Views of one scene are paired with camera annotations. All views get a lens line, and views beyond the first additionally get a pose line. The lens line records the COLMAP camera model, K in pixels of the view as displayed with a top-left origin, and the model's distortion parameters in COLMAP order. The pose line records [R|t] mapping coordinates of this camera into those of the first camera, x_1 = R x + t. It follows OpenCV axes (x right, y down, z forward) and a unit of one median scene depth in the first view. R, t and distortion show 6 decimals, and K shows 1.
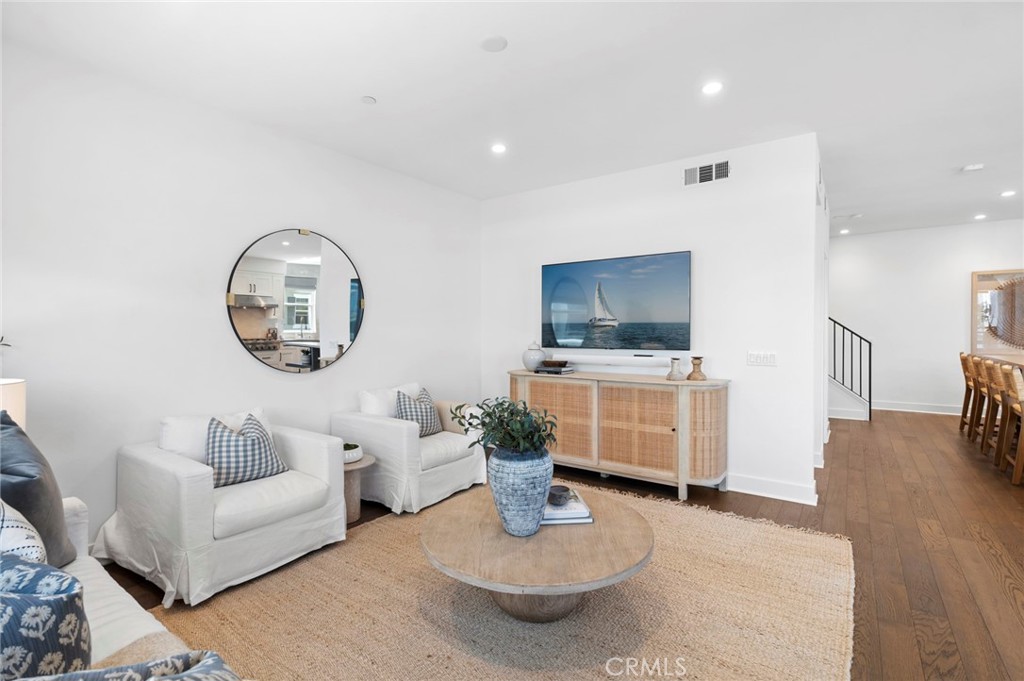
lens RADIAL K [[475.8, 0, 512.5], [0, 475.8, 335.5], [0, 0, 1]] dist [0.005122, -0.002641]
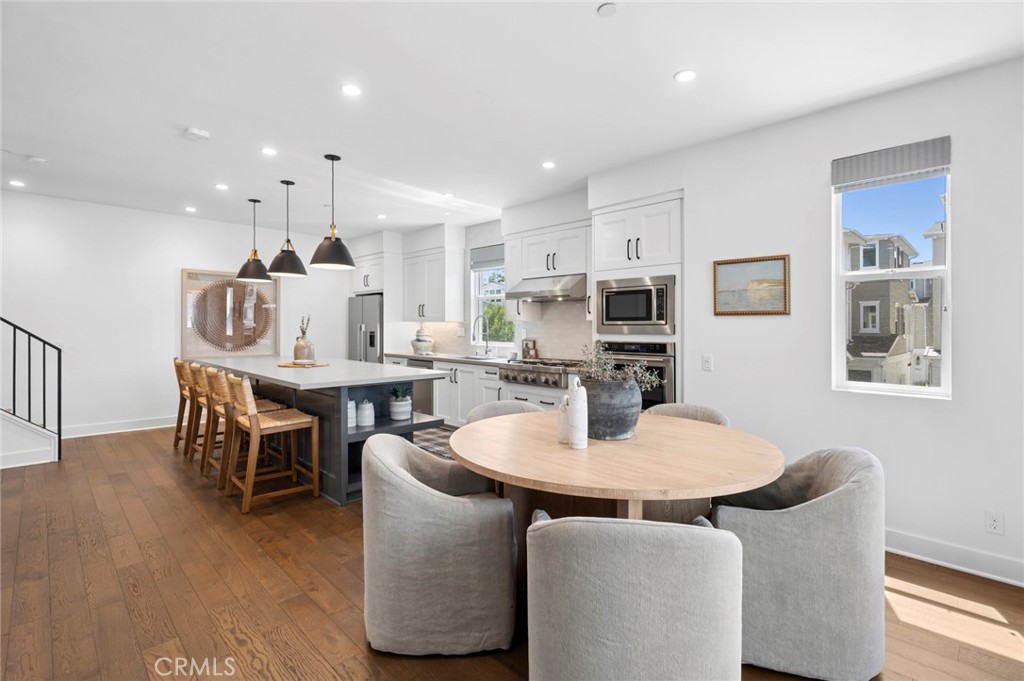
lens RADIAL K [[475.8, 0, 515.2], [0, 475.8, 333.7], [0, 0, 1]] dist [0.005122, -0.002641]
pose [[0.165959, -0.000400, 0.986133, 0.255125], [0.002670, 0.999996, -0.000044, -0.008961], [-0.986129, 0.002640, 0.165959, 0.334398]]
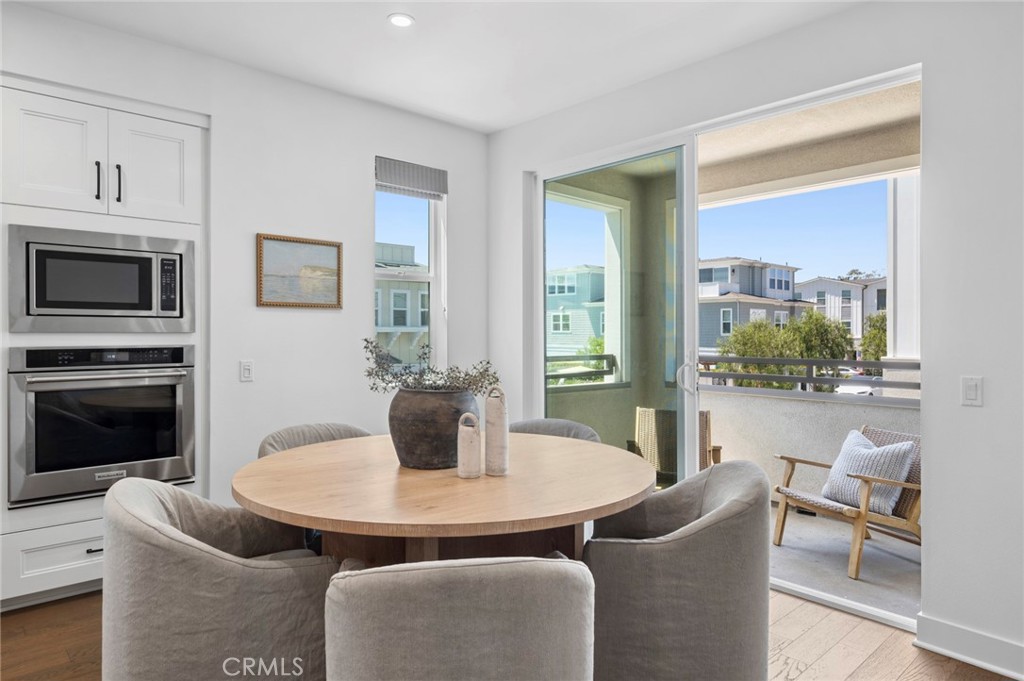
lens RADIAL K [[627.0, 0, 513.9], [0, 627.0, 334.9], [0, 0, 1]] dist [0.007912, -0.002973]
pose [[-0.976891, 0.005182, 0.213674, 0.632142], [0.008409, 0.999864, 0.014200, -0.011570], [-0.213571, 0.015669, -0.976802, 0.848231]]
